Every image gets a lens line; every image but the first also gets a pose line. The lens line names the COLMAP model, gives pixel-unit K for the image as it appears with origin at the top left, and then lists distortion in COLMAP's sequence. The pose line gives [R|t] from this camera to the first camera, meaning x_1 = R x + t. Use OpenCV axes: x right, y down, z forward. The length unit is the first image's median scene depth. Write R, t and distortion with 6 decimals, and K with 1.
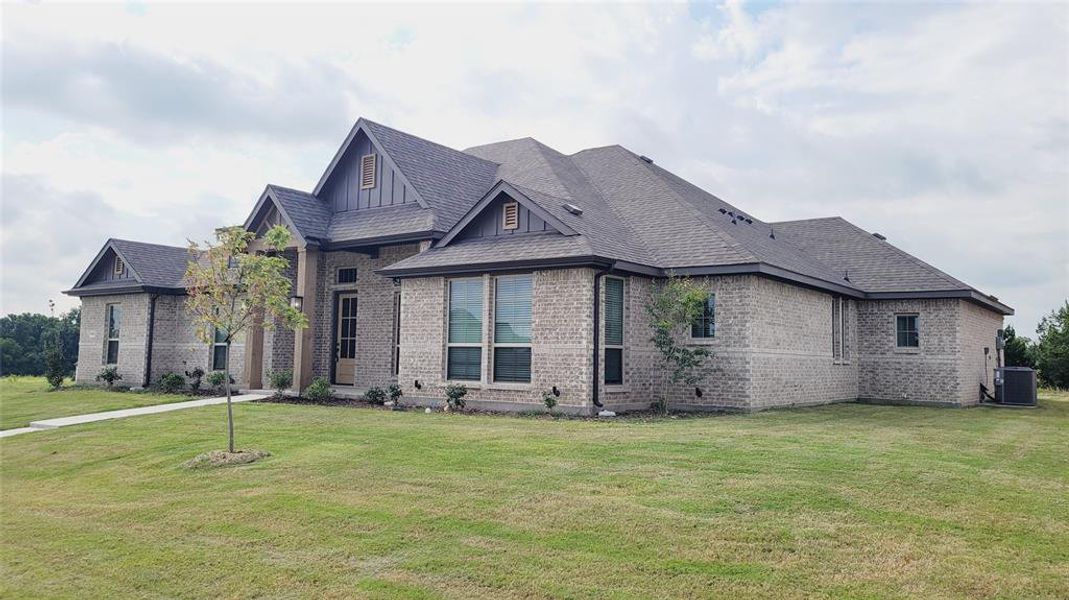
lens RADIAL K [[849.4, 0, 552.8], [0, 849.4, 297.5], [0, 0, 1]] dist [-0.000204, -0.002822]
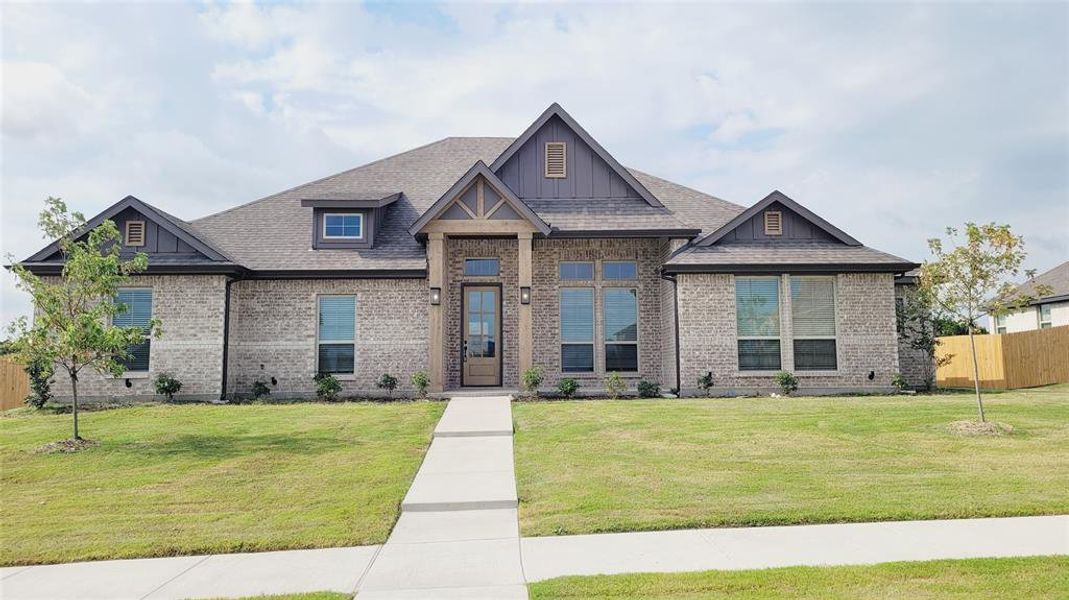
lens RADIAL K [[849.4, 0, 552.8], [0, 849.4, 297.5], [0, 0, 1]] dist [-0.000204, -0.002822]
pose [[0.794456, 0.025746, 0.606775, -0.962556], [-0.024220, 0.999649, -0.010705, 0.021790], [-0.606838, -0.006192, 0.794801, 0.287477]]
